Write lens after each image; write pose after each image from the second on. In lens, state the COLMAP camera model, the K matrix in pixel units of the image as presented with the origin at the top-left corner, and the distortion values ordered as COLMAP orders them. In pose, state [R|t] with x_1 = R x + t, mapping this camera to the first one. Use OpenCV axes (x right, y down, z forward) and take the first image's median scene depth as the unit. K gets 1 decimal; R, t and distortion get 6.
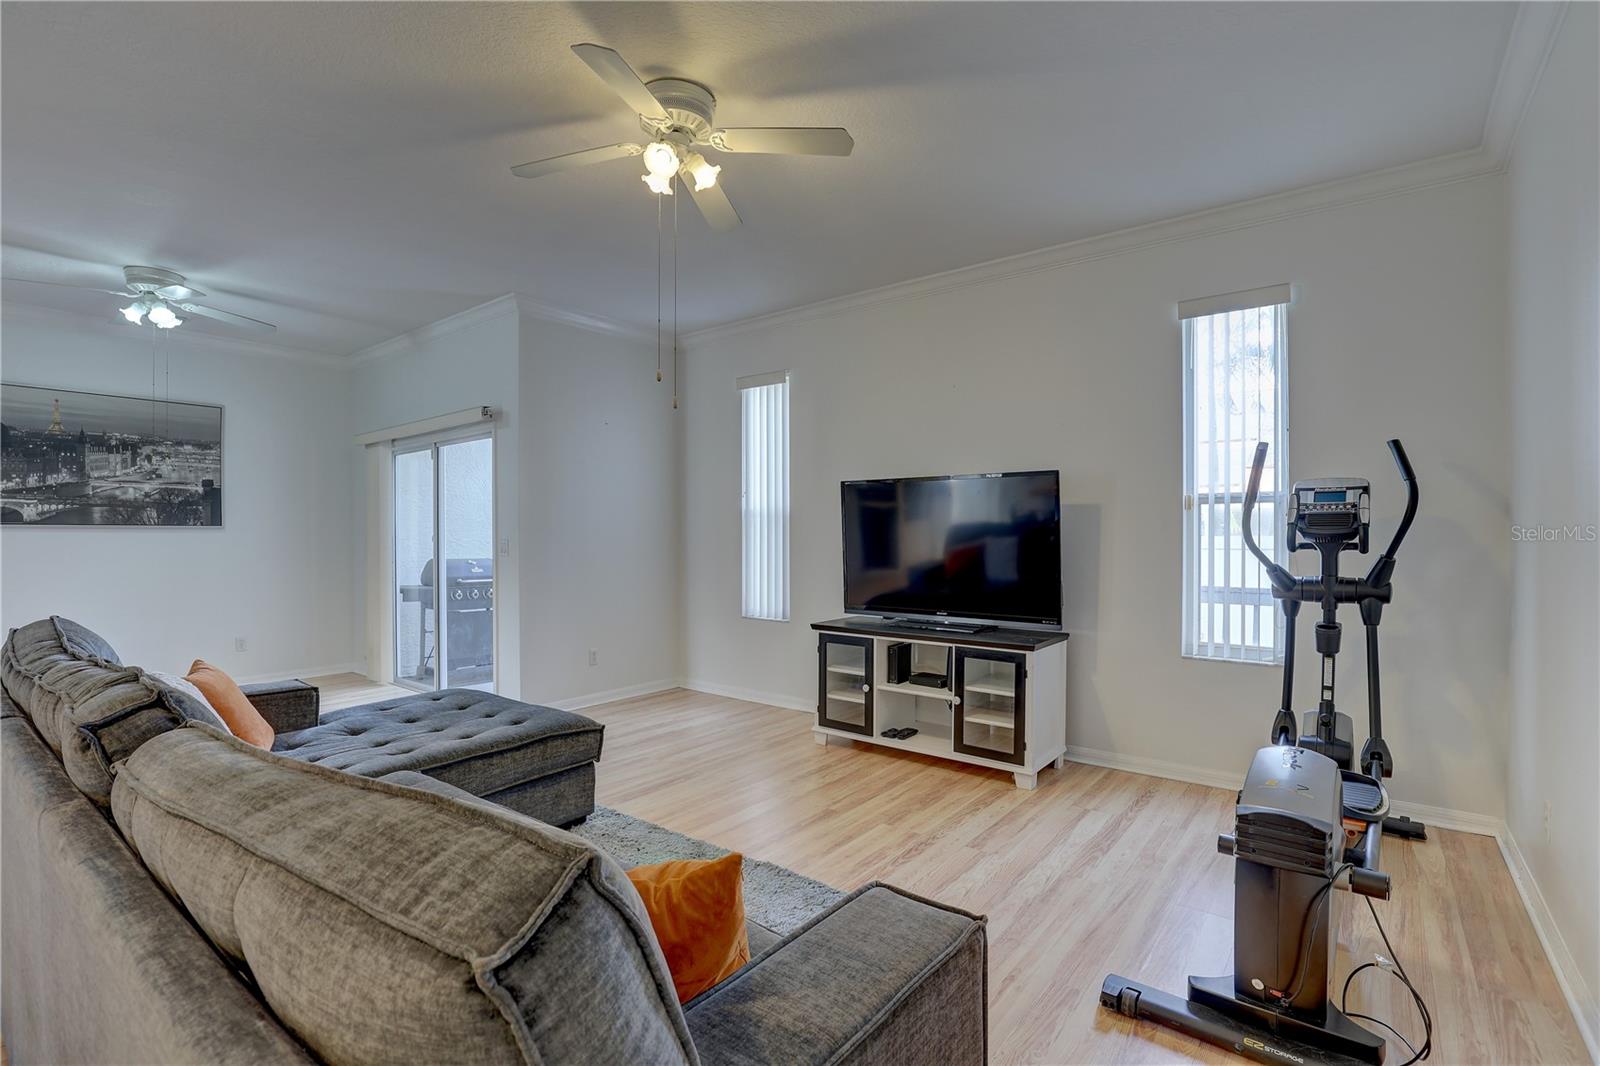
lens RADIAL K [[731.2, 0, 800.6], [0, 731.2, 537.8], [0, 0, 1]] dist [-0.030749, 0.003764]
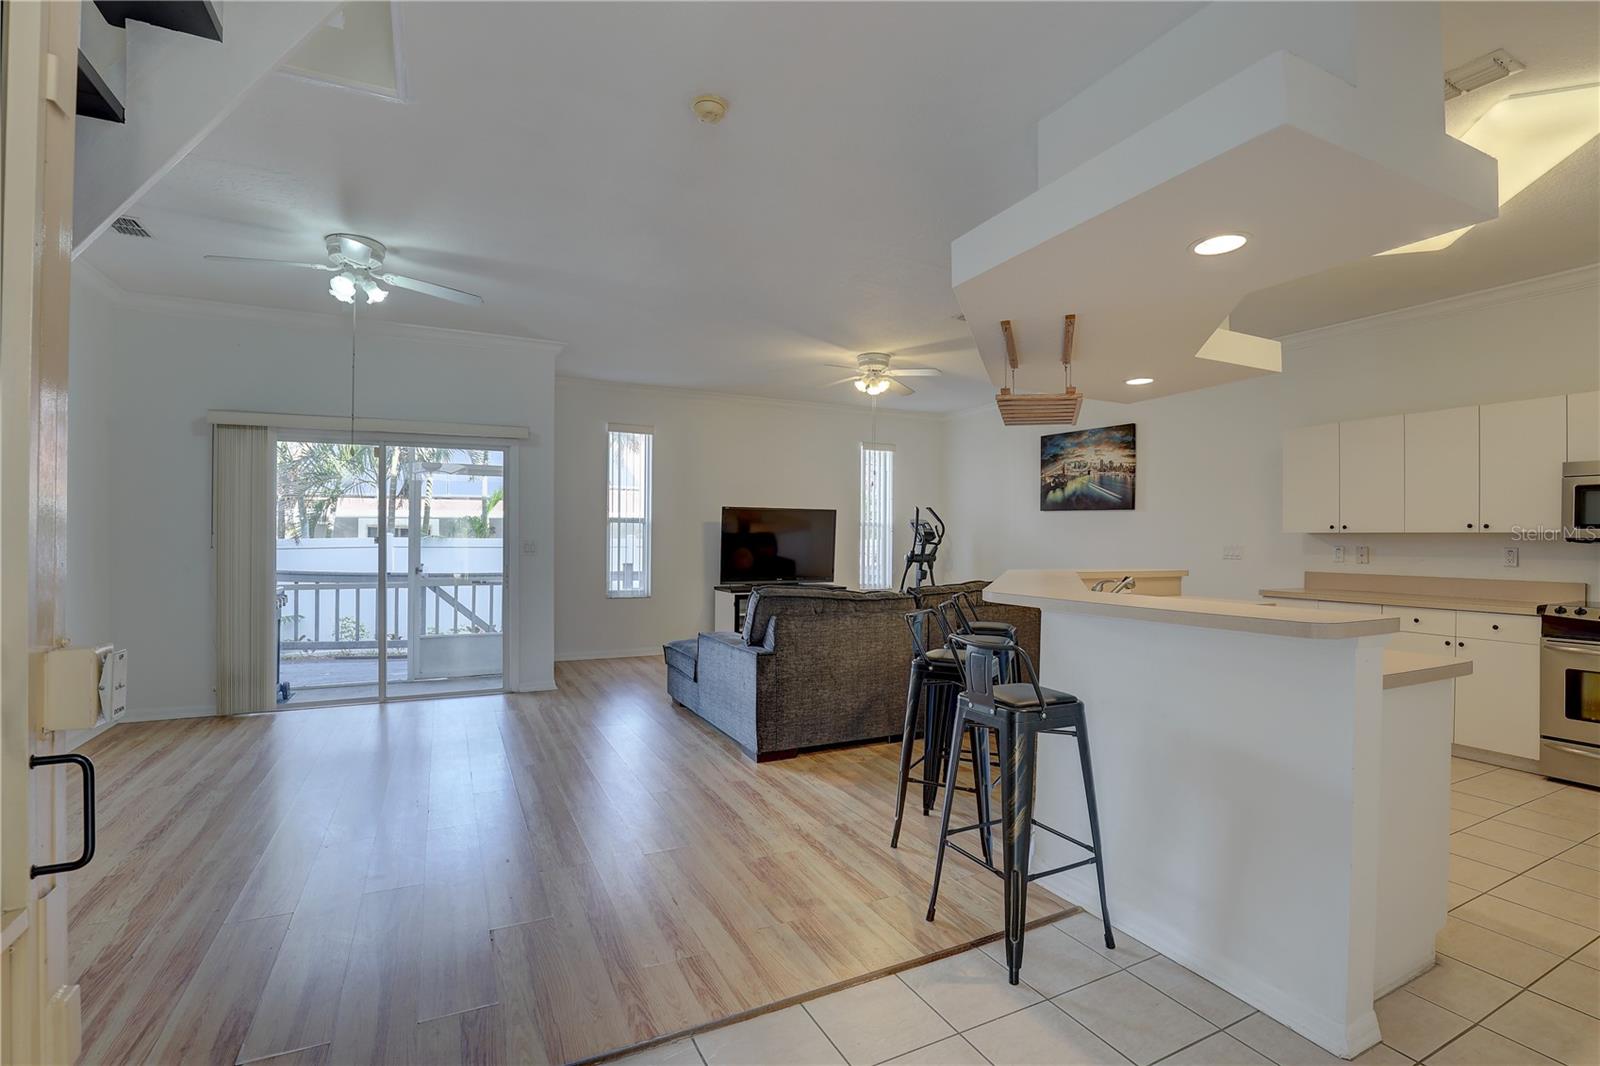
lens RADIAL K [[731.2, 0, 812.2], [0, 731.2, 536.3], [0, 0, 1]] dist [-0.030749, 0.003764]
pose [[0.421966, 0.007207, 0.906583, -1.713987], [0.000732, 0.999965, -0.008290, 0.007349], [-0.906611, 0.004162, 0.421946, 0.121653]]
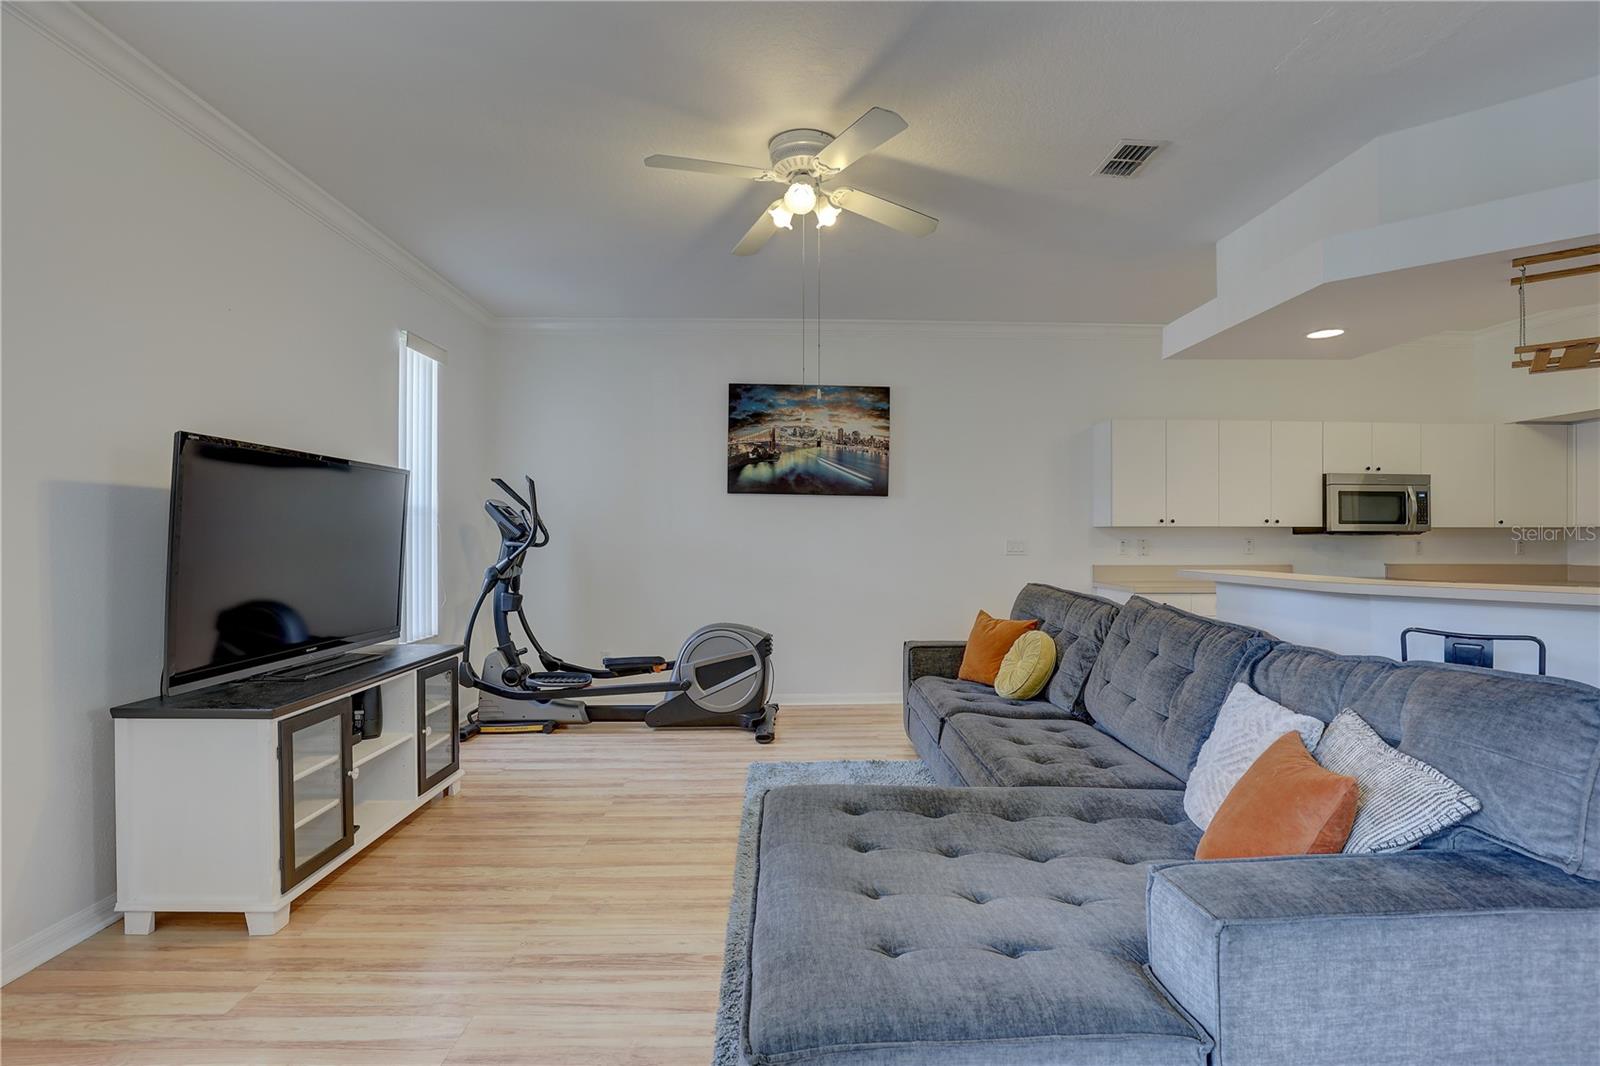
lens RADIAL K [[731.2, 0, 807.9], [0, 731.2, 540.8], [0, 0, 1]] dist [-0.030749, 0.003764]
pose [[-0.637352, -0.001417, 0.770571, -0.728824], [0.010226, 0.999895, 0.010296, -0.003163], [-0.770505, 0.014442, -0.637271, 1.208692]]
